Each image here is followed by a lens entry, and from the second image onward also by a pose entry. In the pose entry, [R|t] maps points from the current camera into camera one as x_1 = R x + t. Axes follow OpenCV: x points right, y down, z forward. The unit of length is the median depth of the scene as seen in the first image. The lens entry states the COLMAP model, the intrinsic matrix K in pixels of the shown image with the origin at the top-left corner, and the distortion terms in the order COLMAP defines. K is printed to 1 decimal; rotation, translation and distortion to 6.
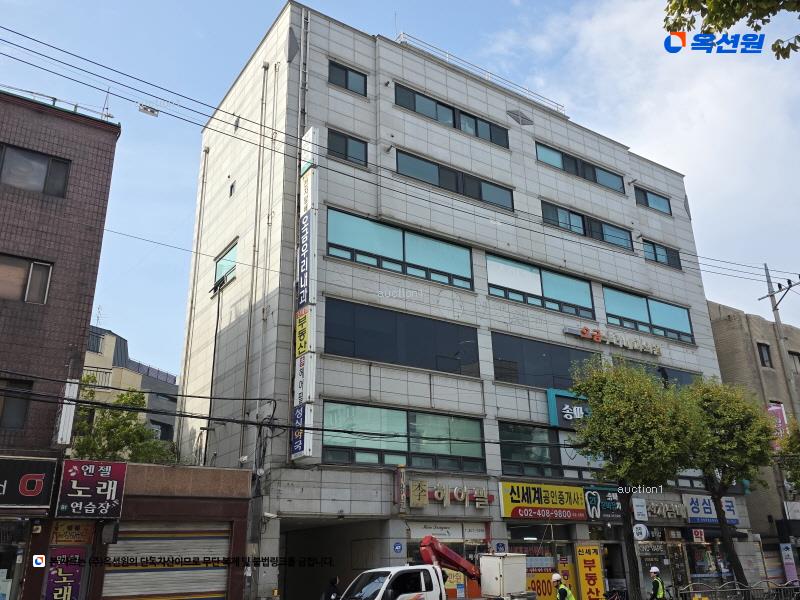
lens RADIAL K [[701.7, 0, 400.0], [0, 701.7, 300.0], [0, 0, 1]] dist [0.112519, -0.144781]
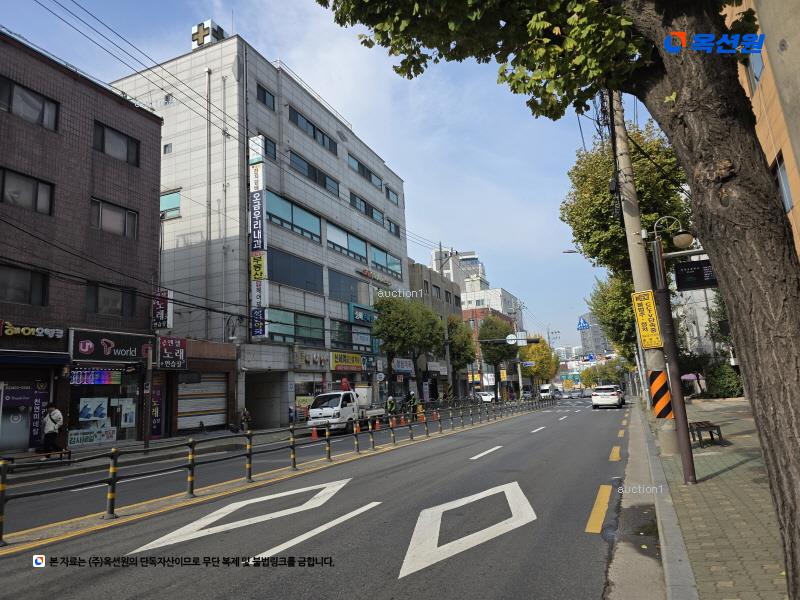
lens RADIAL K [[538.8, 0, 400.1], [0, 538.8, 303.5], [0, 0, 1]] dist [0.046346, -0.002942]
pose [[0.839784, 0.065516, 0.538954, -0.463200], [-0.156317, 0.979834, 0.124459, -0.069086], [-0.519931, -0.188766, 0.833090, -0.238212]]
